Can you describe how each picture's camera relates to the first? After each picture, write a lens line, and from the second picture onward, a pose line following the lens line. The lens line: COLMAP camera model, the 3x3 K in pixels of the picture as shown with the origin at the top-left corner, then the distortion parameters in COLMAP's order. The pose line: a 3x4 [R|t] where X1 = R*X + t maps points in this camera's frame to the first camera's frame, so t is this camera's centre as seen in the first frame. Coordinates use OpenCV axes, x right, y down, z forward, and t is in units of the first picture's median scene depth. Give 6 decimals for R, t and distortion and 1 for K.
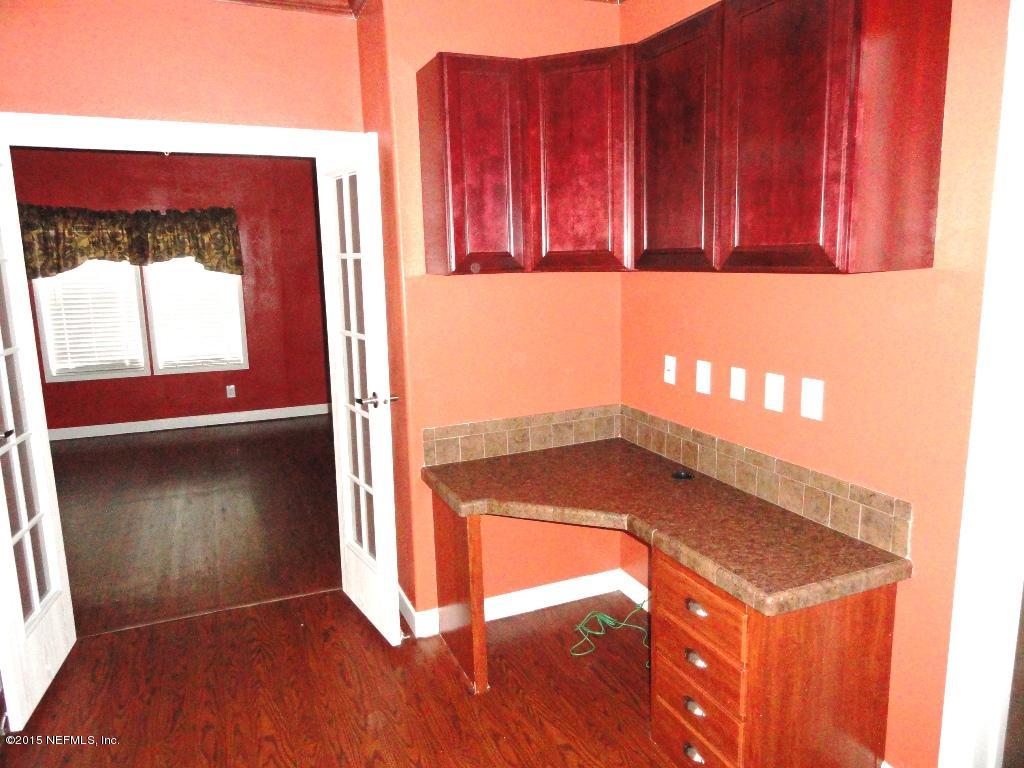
lens RADIAL K [[712.6, 0, 508.4], [0, 712.6, 383.7], [0, 0, 1]] dist [-0.001736, 0.002947]
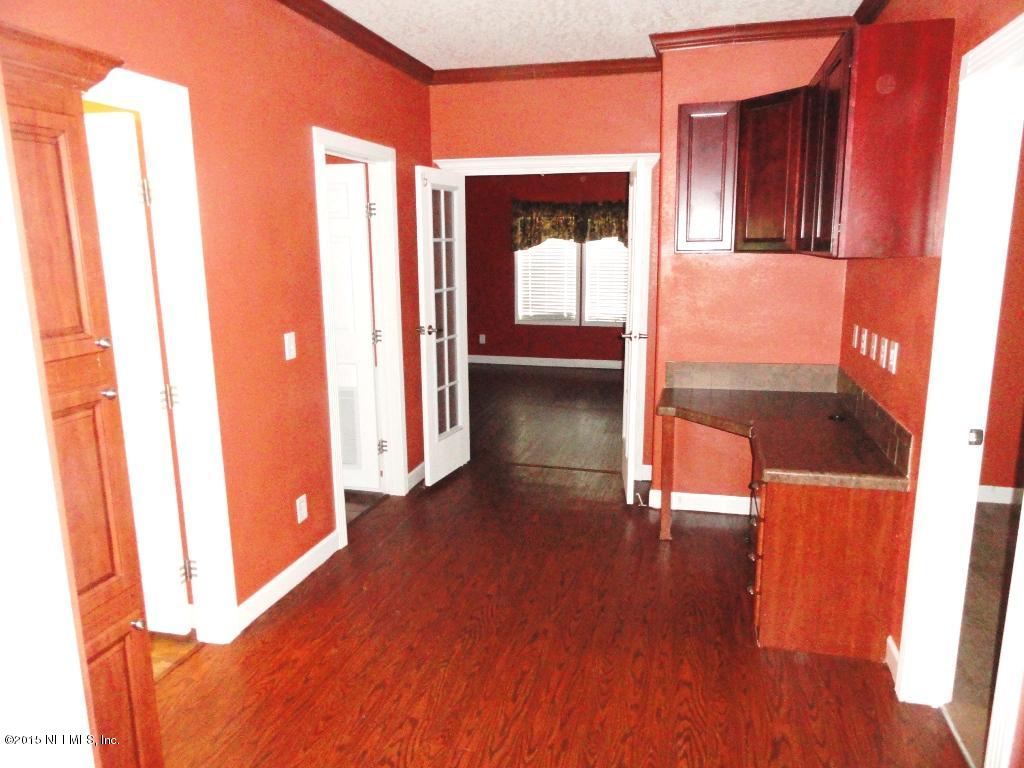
lens RADIAL K [[712.6, 0, 515.6], [0, 712.6, 382.0], [0, 0, 1]] dist [-0.001736, 0.002947]
pose [[0.791393, 0.131144, -0.597075, 0.226674], [-0.114948, 0.991219, 0.065358, 0.020773], [0.600404, 0.016909, 0.799518, -0.147522]]
